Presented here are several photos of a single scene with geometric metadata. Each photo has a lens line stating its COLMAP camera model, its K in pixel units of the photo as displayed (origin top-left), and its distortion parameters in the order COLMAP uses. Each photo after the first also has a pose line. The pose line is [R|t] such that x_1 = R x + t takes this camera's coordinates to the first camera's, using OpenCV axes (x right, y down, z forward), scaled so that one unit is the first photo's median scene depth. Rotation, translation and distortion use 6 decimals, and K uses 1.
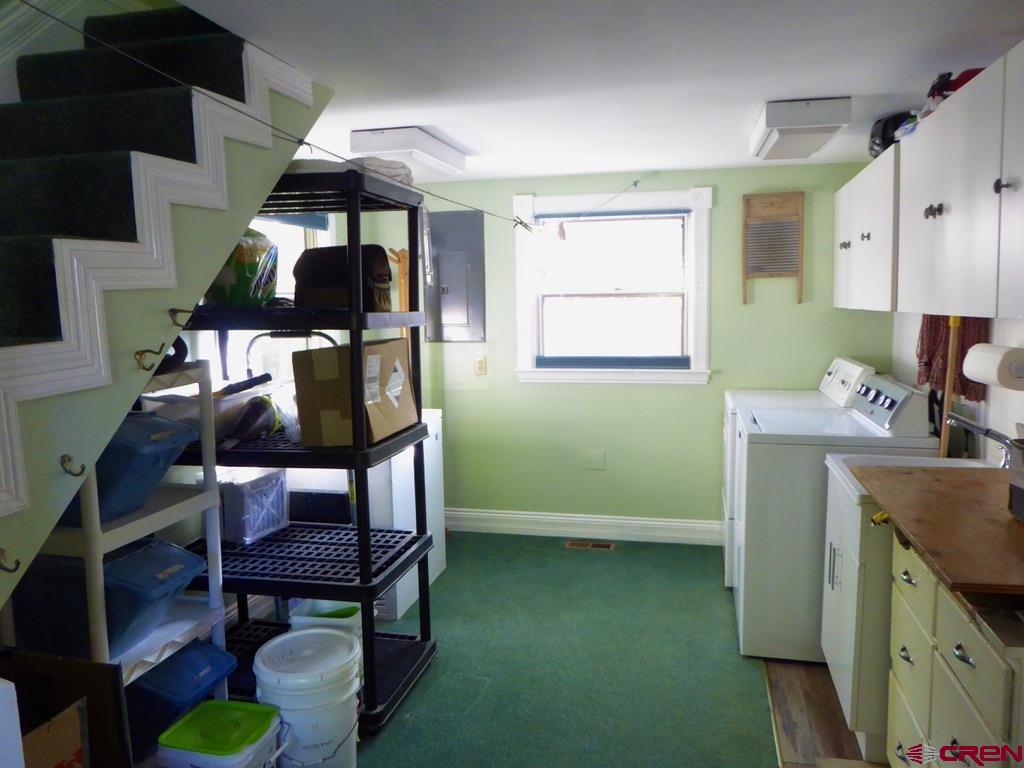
lens RADIAL K [[748.1, 0, 512.0], [0, 748.1, 384.0], [0, 0, 1]] dist [0.001682, 0.004658]
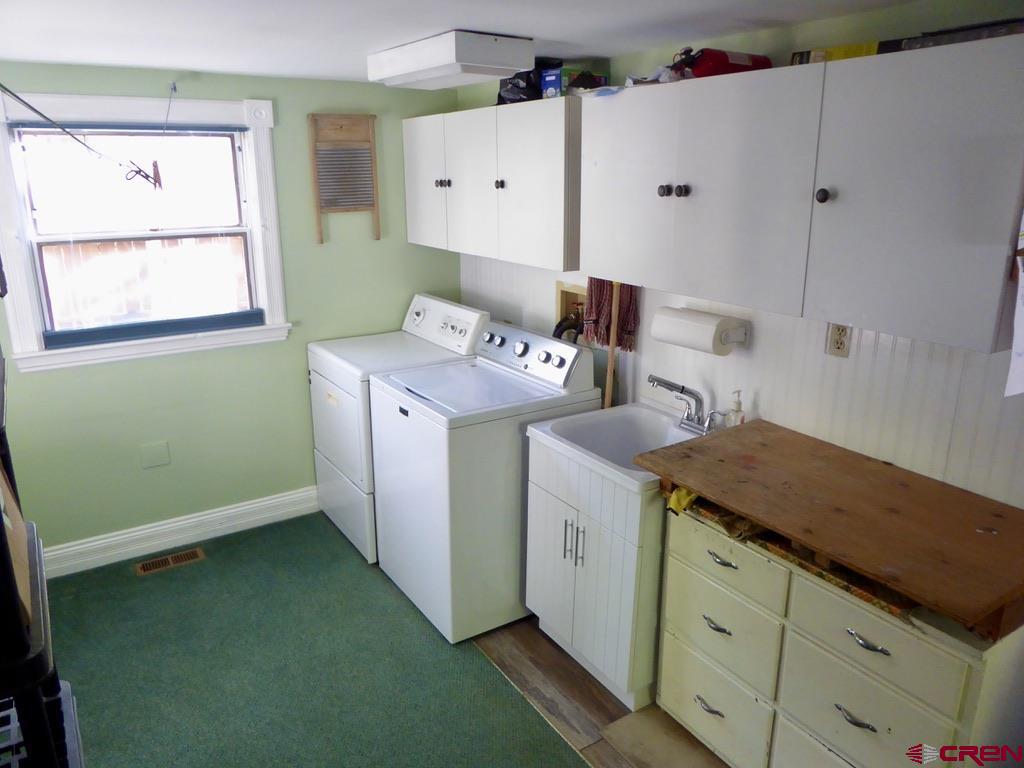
lens RADIAL K [[748.1, 0, 512.0], [0, 748.1, 384.0], [0, 0, 1]] dist [0.001682, 0.004658]
pose [[0.699549, -0.194614, 0.687573, -0.164594], [0.082323, 0.977742, 0.192988, -0.098465], [-0.709827, -0.078401, 0.700000, 0.226725]]
